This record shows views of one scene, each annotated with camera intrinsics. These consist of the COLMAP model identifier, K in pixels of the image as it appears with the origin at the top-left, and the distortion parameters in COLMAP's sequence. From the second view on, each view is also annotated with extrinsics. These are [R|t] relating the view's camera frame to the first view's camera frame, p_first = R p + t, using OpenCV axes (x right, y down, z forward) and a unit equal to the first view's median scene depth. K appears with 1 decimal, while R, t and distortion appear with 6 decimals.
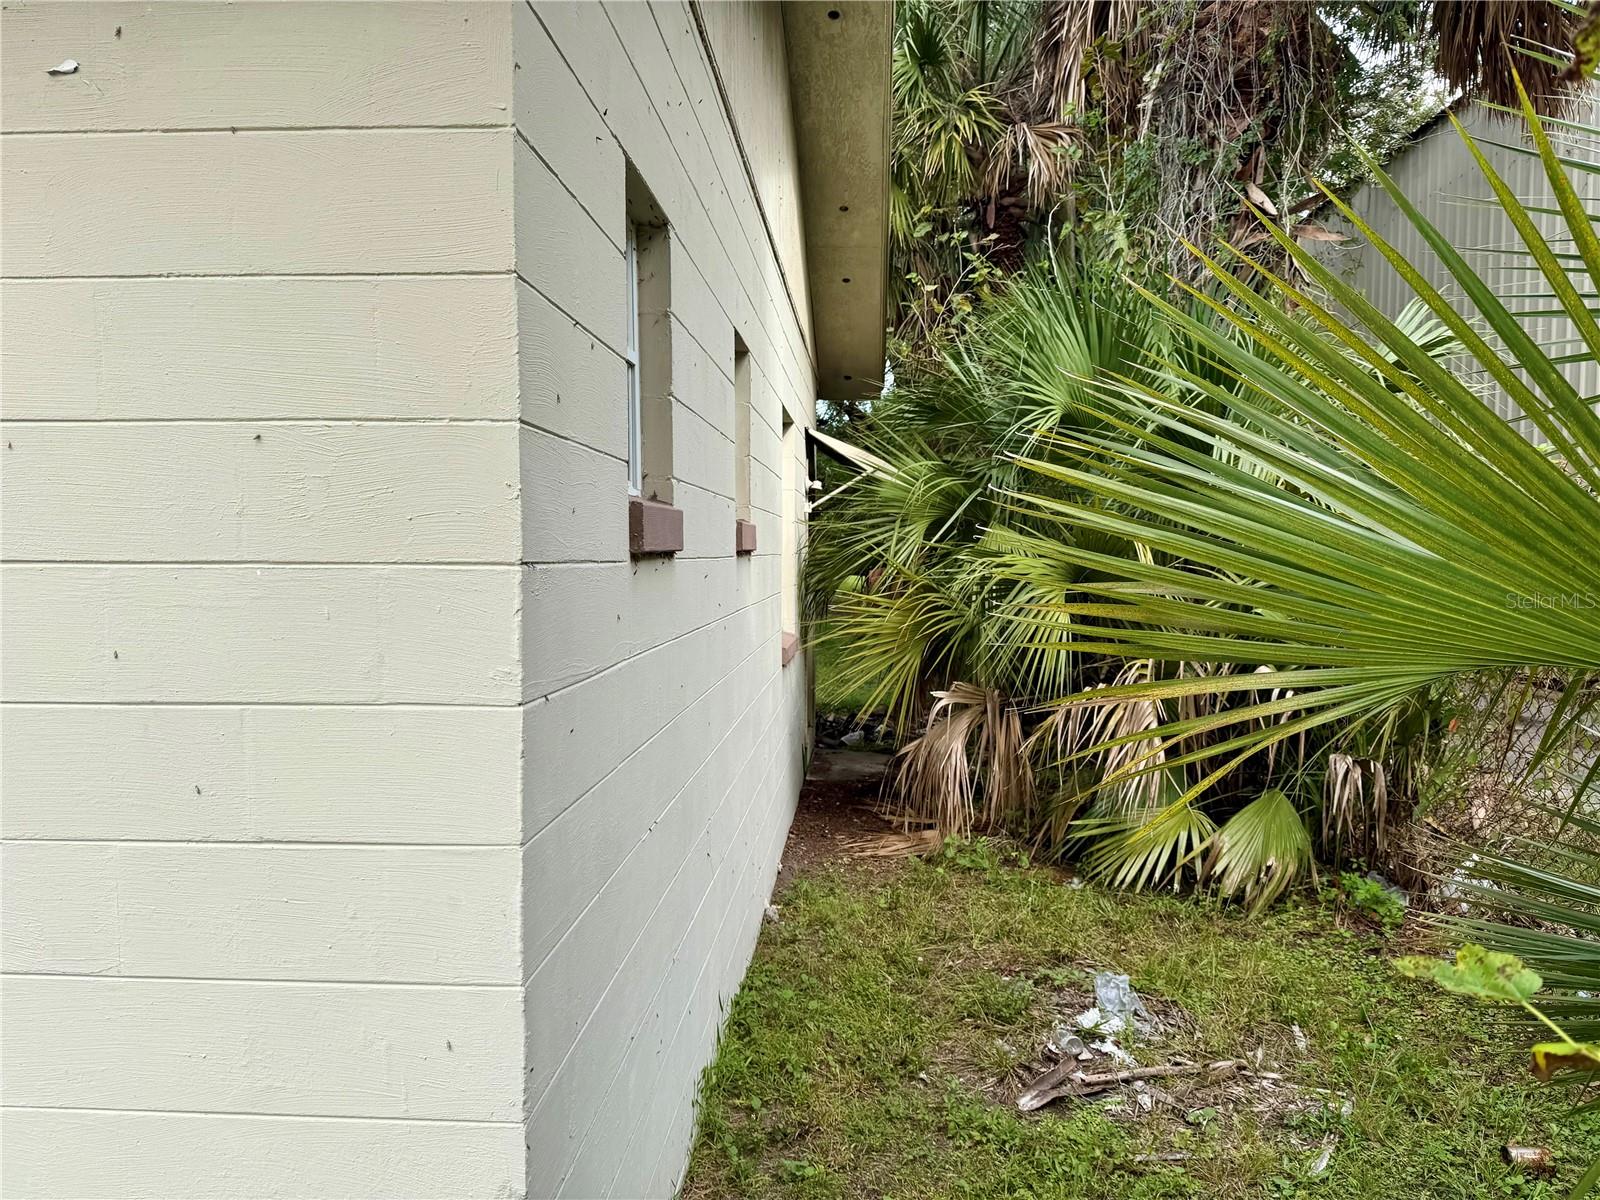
lens RADIAL K [[1135.5, 0, 799.4], [0, 1135.5, 600.5], [0, 0, 1]] dist [0.063128, -0.072353]
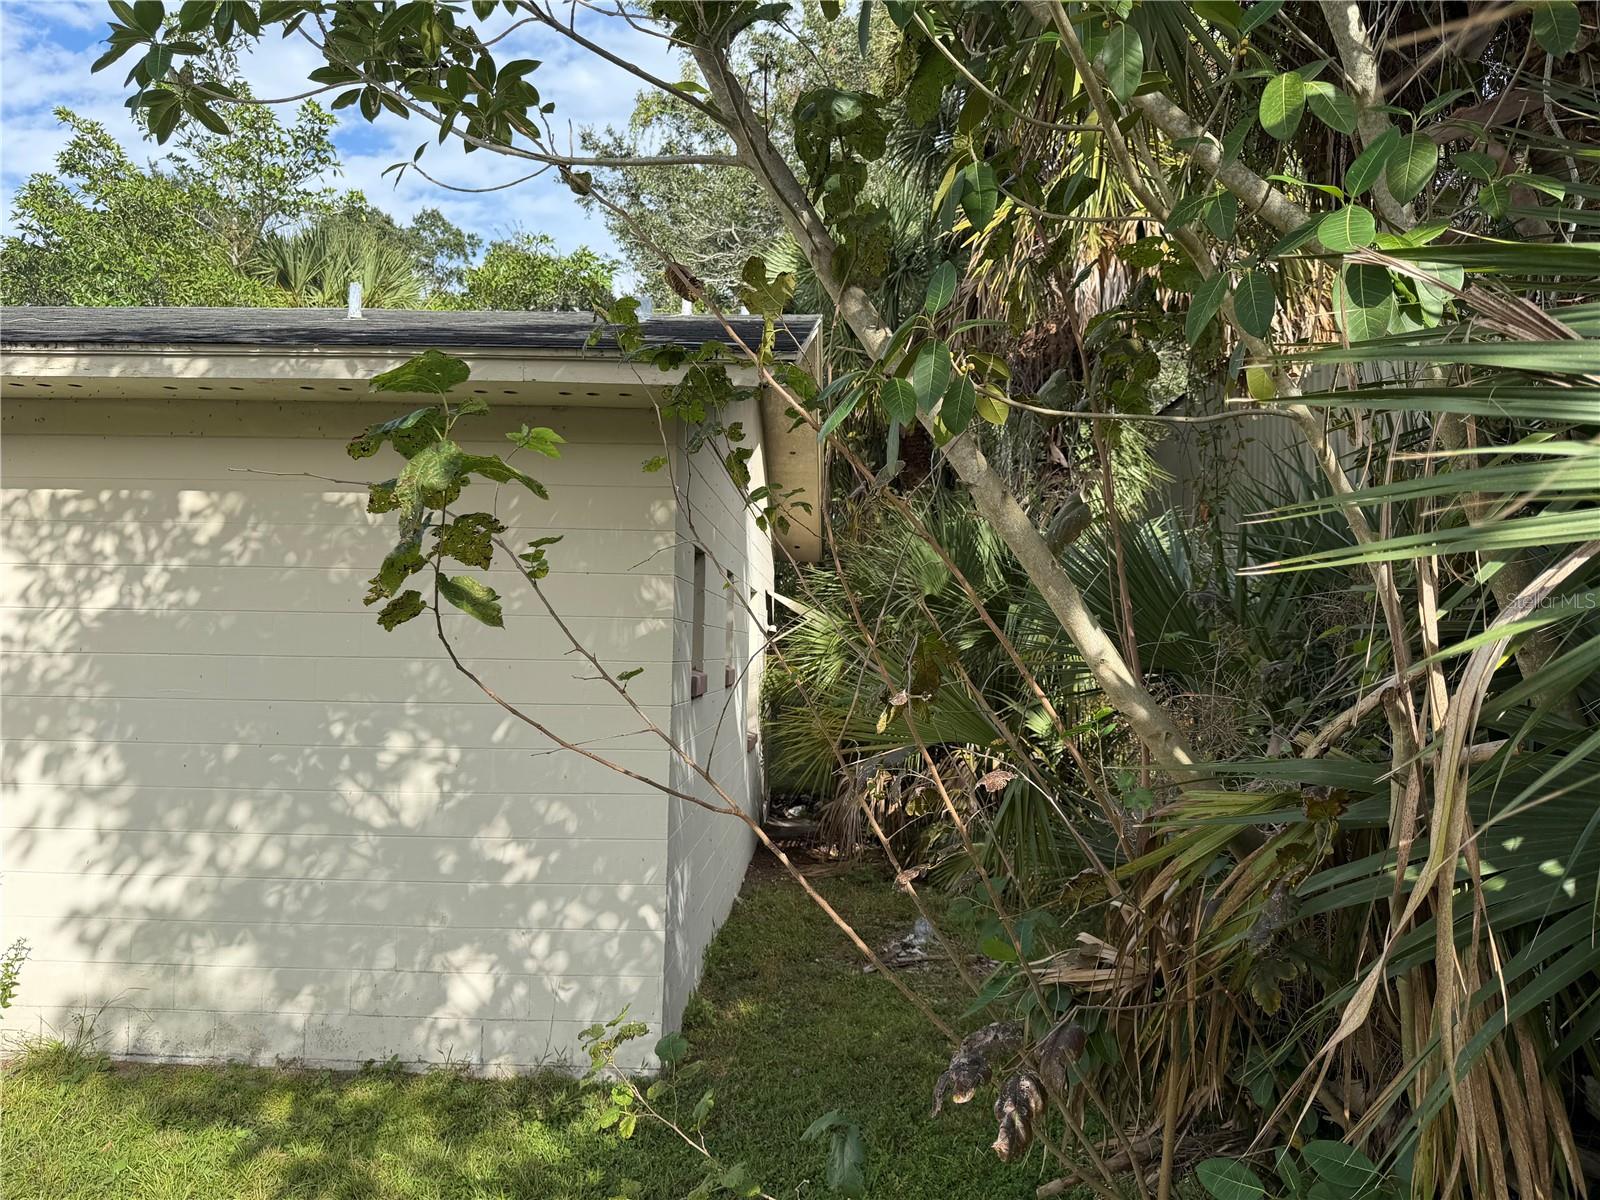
lens RADIAL K [[1135.5, 0, 821.2], [0, 1135.5, 615.1], [0, 0, 1]] dist [0.063128, -0.072353]
pose [[0.998539, 0.016945, 0.051306, 0.003124], [-0.013150, 0.997214, -0.073427, -0.016850], [-0.052408, 0.072645, 0.995980, -0.573322]]
